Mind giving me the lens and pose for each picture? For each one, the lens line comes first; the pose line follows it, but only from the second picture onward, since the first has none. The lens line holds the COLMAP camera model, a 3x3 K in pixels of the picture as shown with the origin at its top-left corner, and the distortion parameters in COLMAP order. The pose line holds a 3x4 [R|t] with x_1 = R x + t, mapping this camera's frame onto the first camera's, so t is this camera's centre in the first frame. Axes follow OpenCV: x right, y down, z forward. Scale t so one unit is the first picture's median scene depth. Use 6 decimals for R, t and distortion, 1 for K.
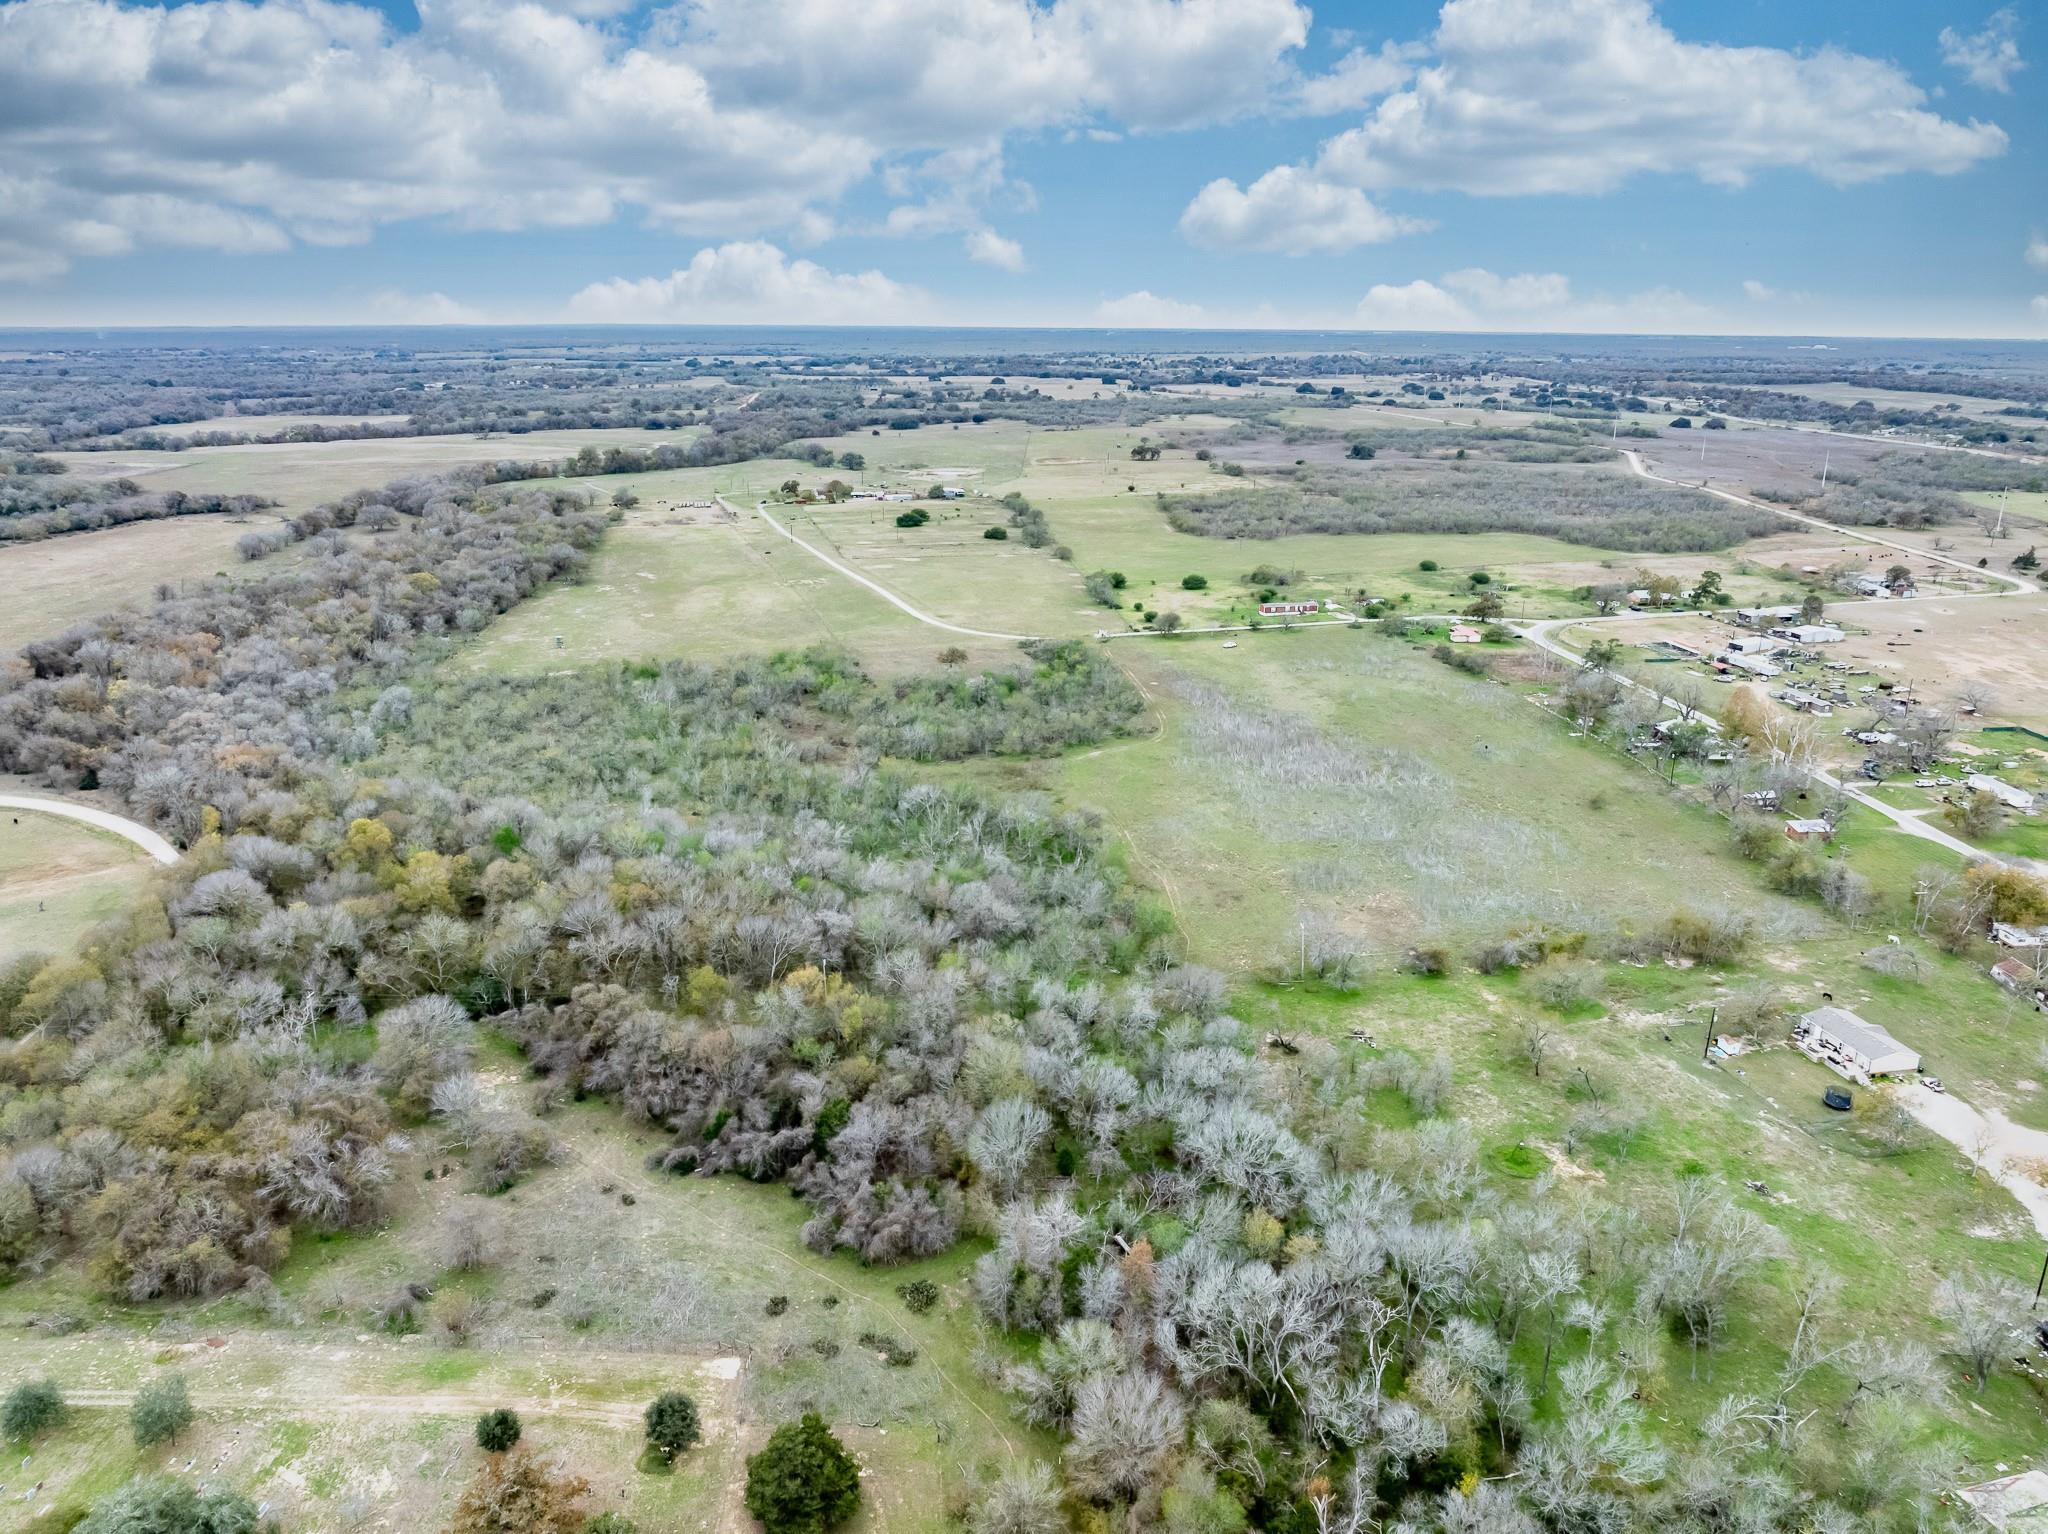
lens RADIAL K [[1454.2, 0, 1011.2], [0, 1454.2, 770.6], [0, 0, 1]] dist [-0.038266, 0.030652]
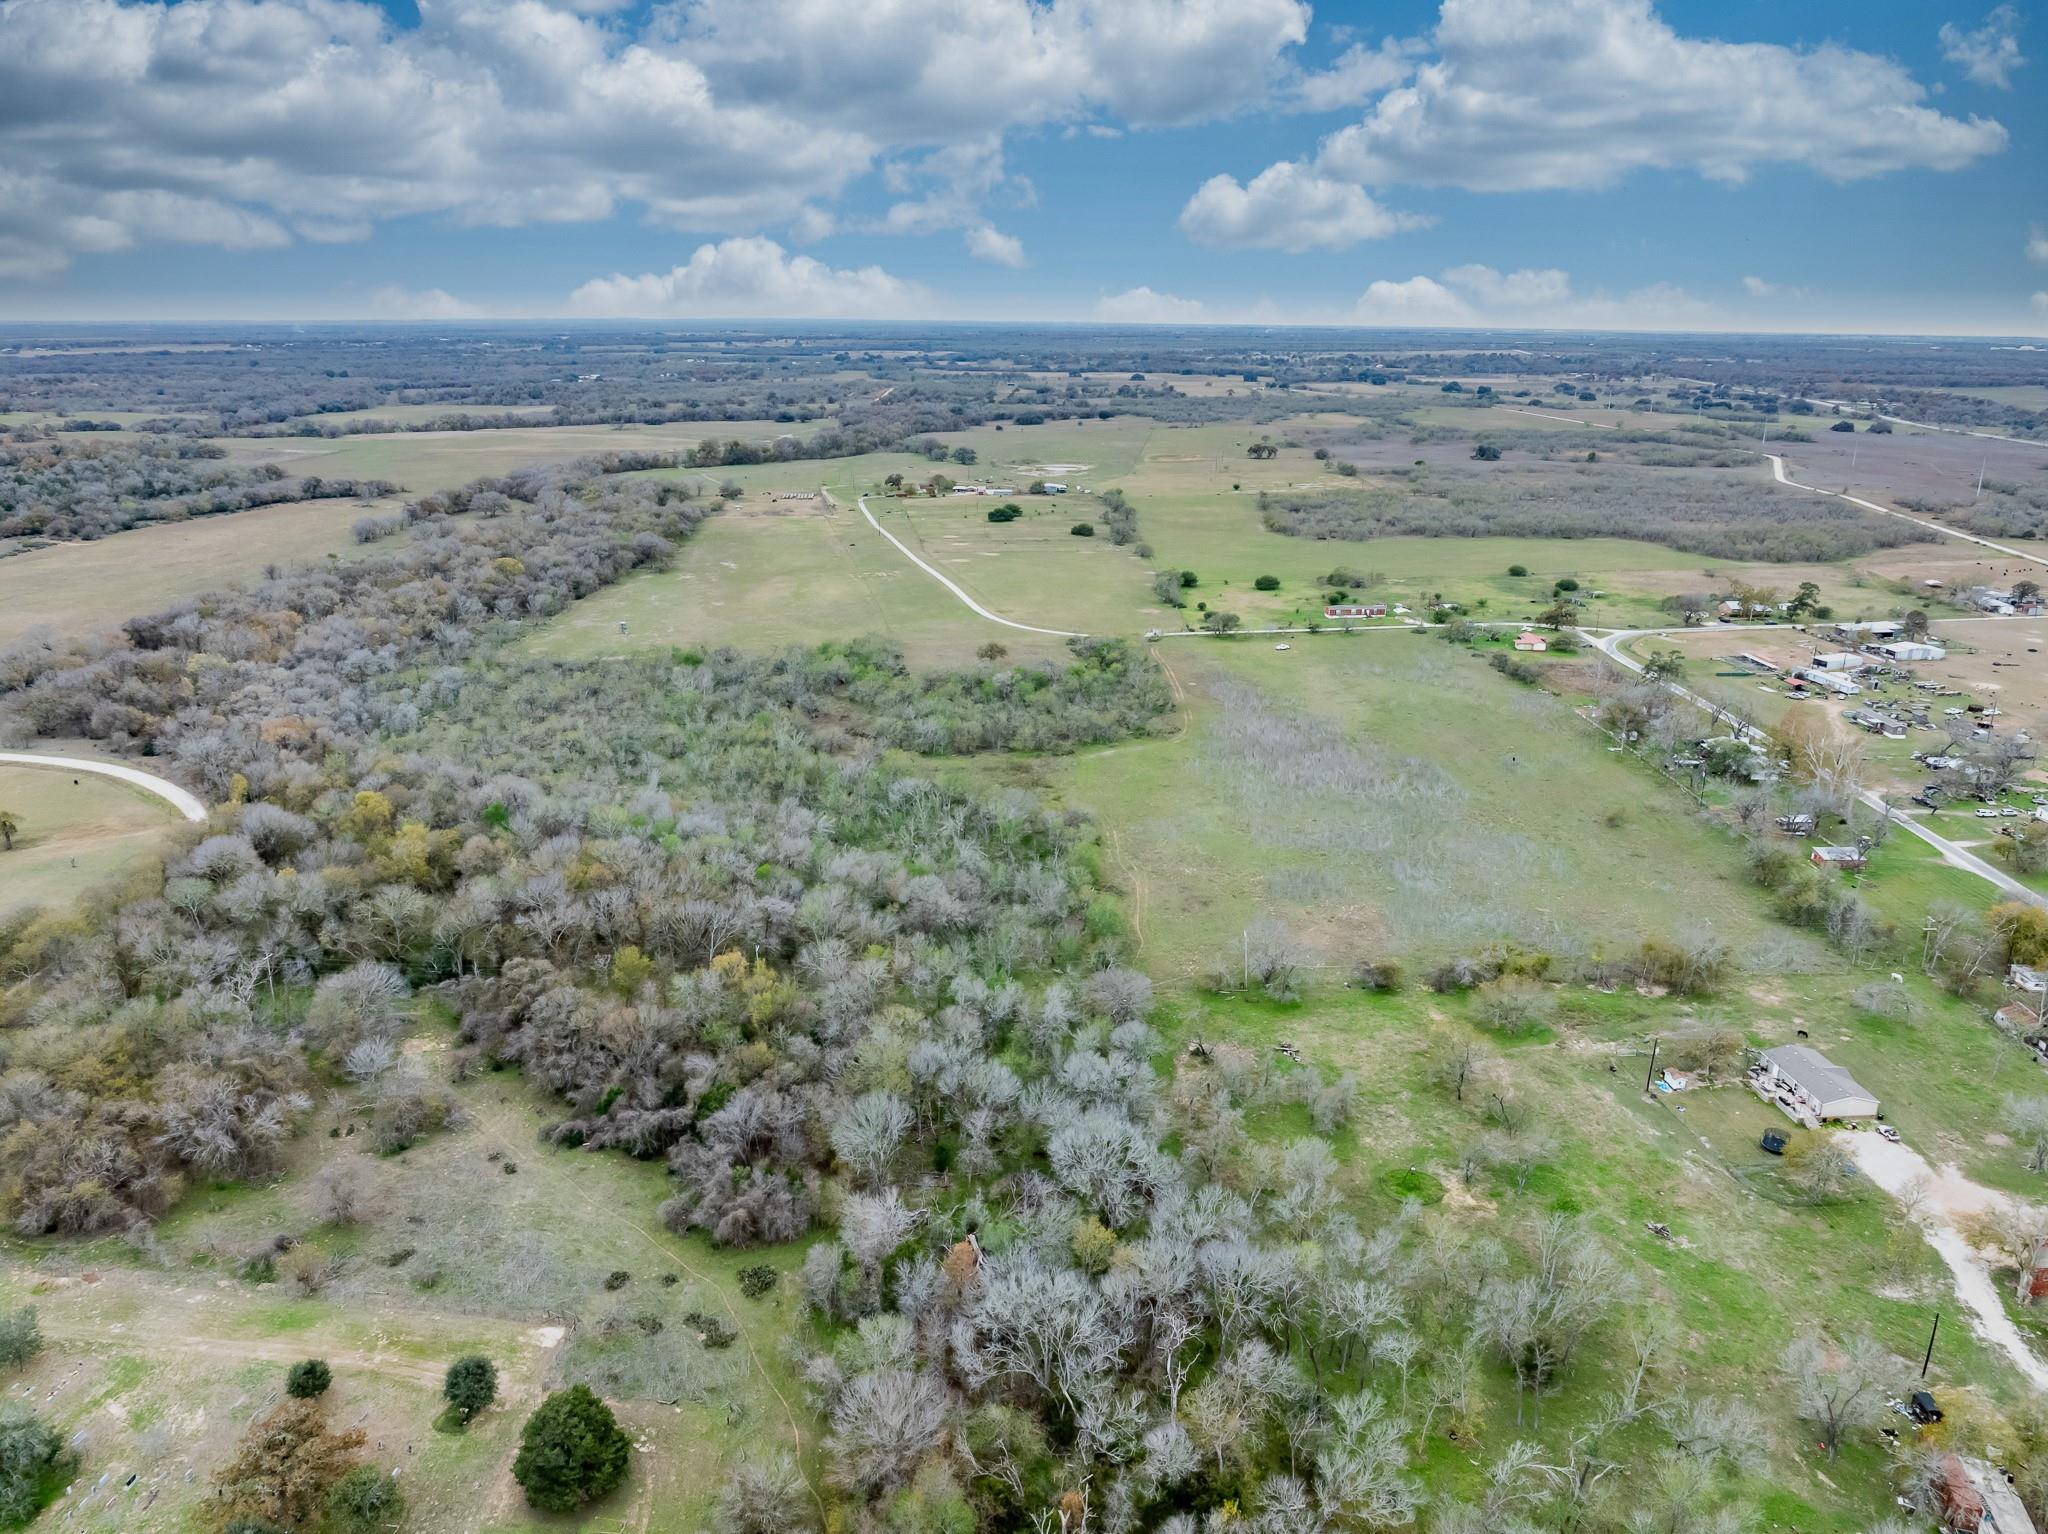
lens RADIAL K [[1454.2, 0, 1011.2], [0, 1454.2, 770.6], [0, 0, 1]] dist [-0.038266, 0.030652]
pose [[0.994344, 0.033735, -0.100712, 0.062567], [-0.033490, 0.999431, 0.004129, -0.000872], [0.100794, -0.000733, 0.994907, 0.004330]]
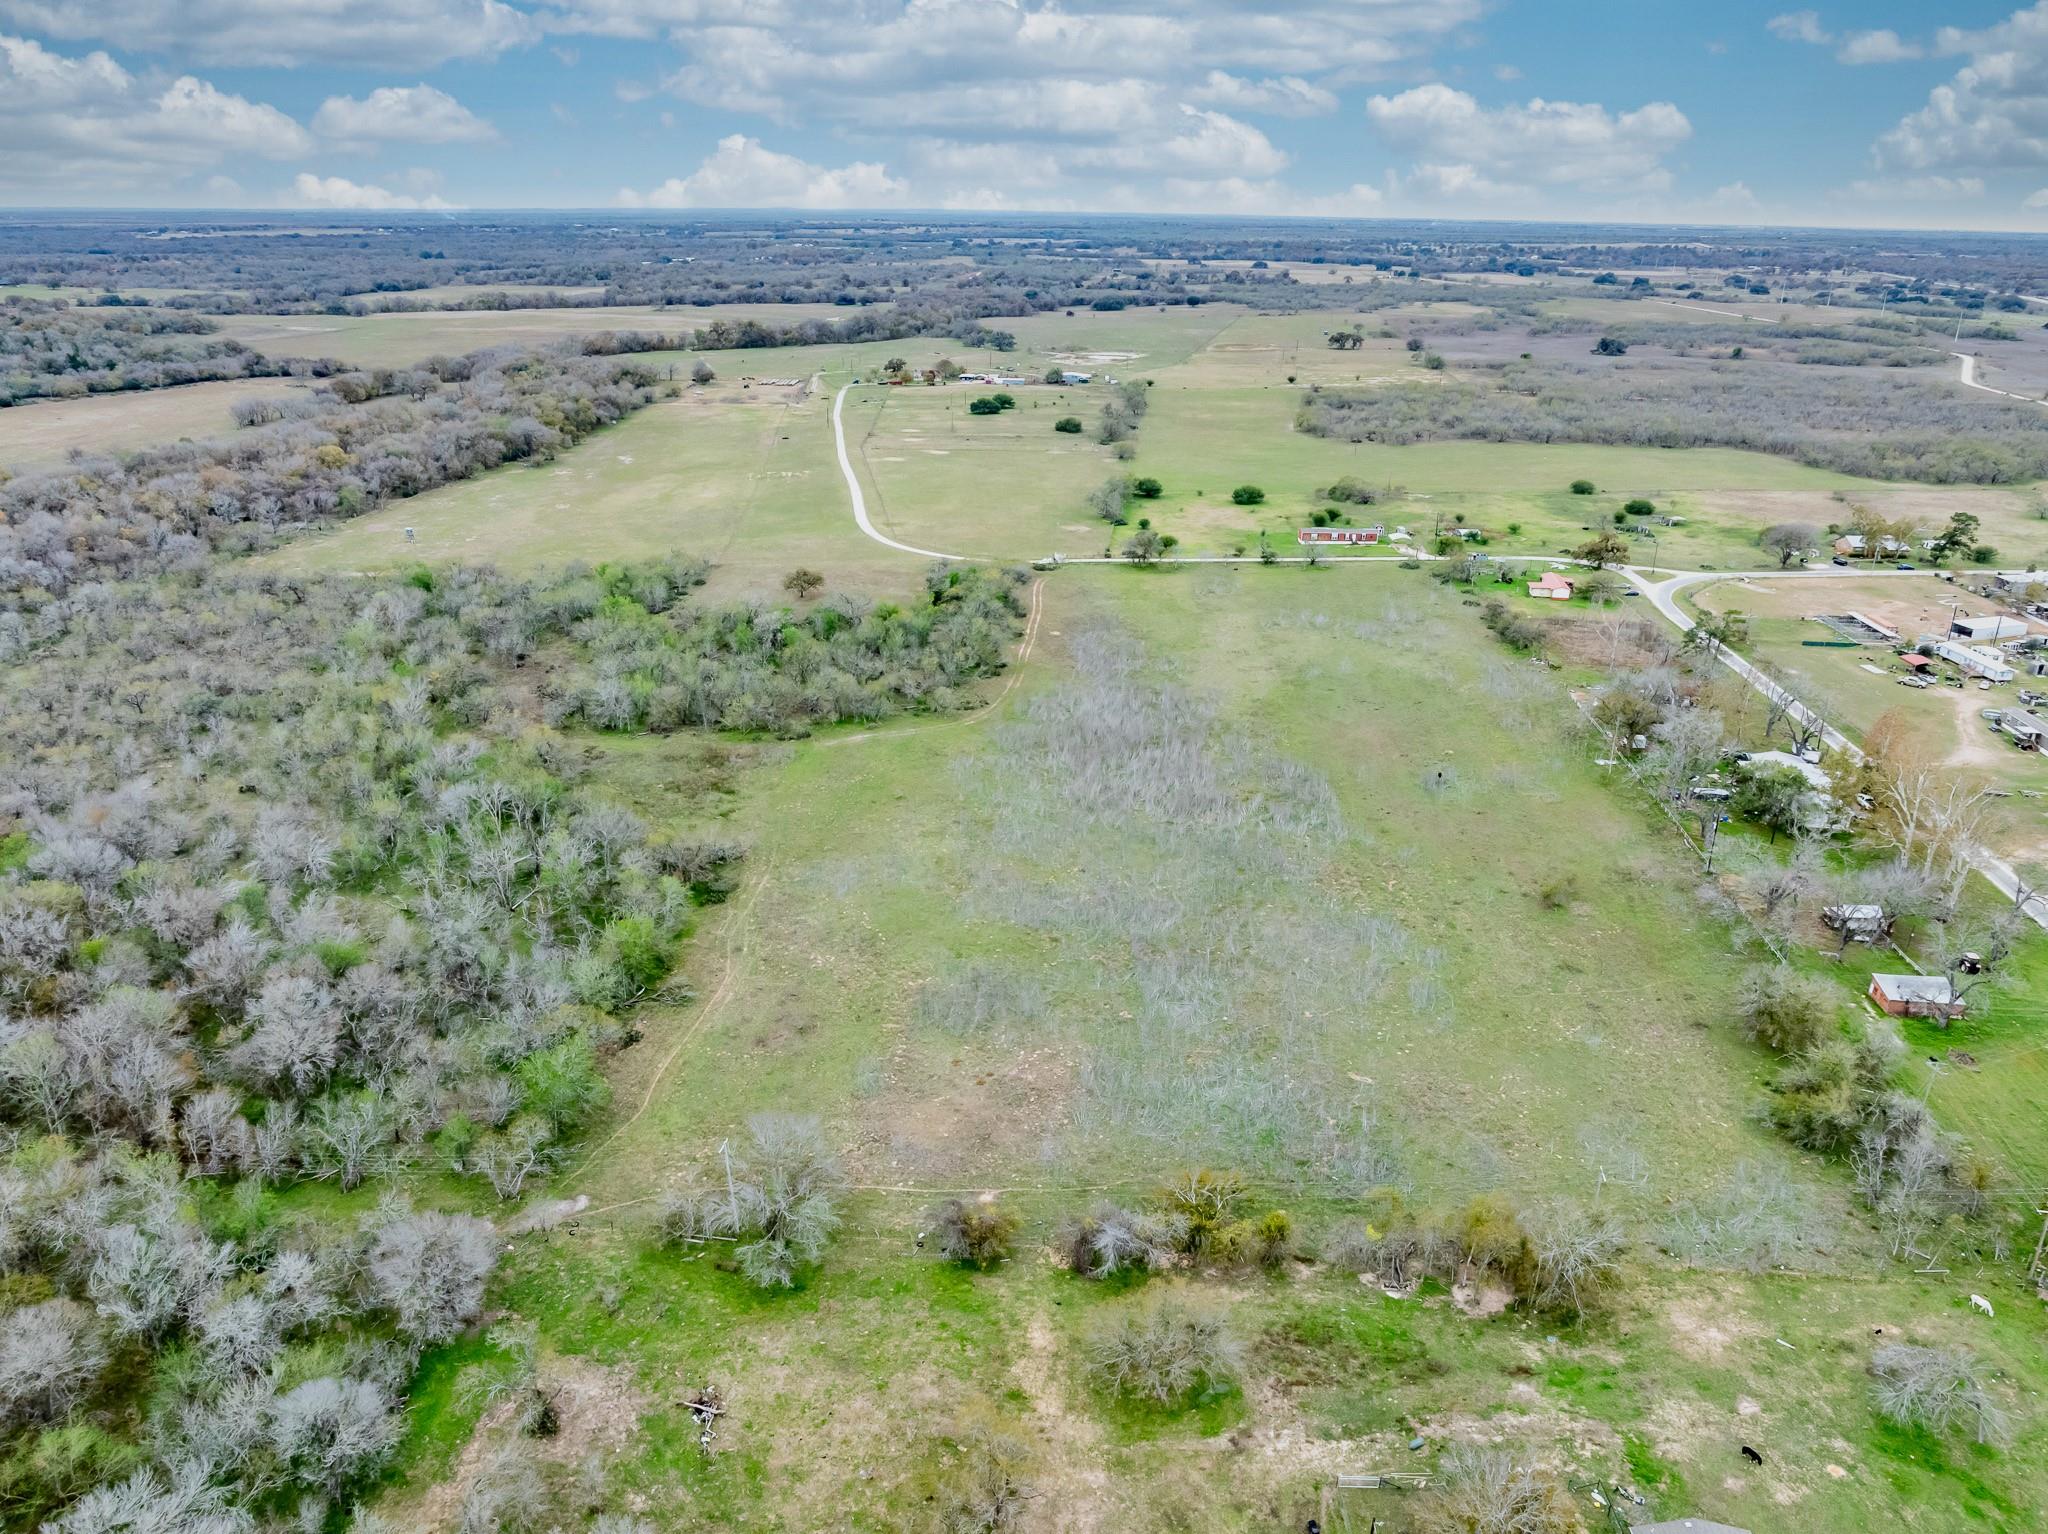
lens RADIAL K [[1442.0, 0, 1010.1], [0, 1442.0, 797.5], [0, 0, 1]] dist [-0.034218, 0.019907]
pose [[0.977628, 0.084693, -0.192536, 0.179506], [-0.067465, 0.993251, 0.094349, -0.036113], [0.199227, -0.079249, 0.976744, 0.229708]]
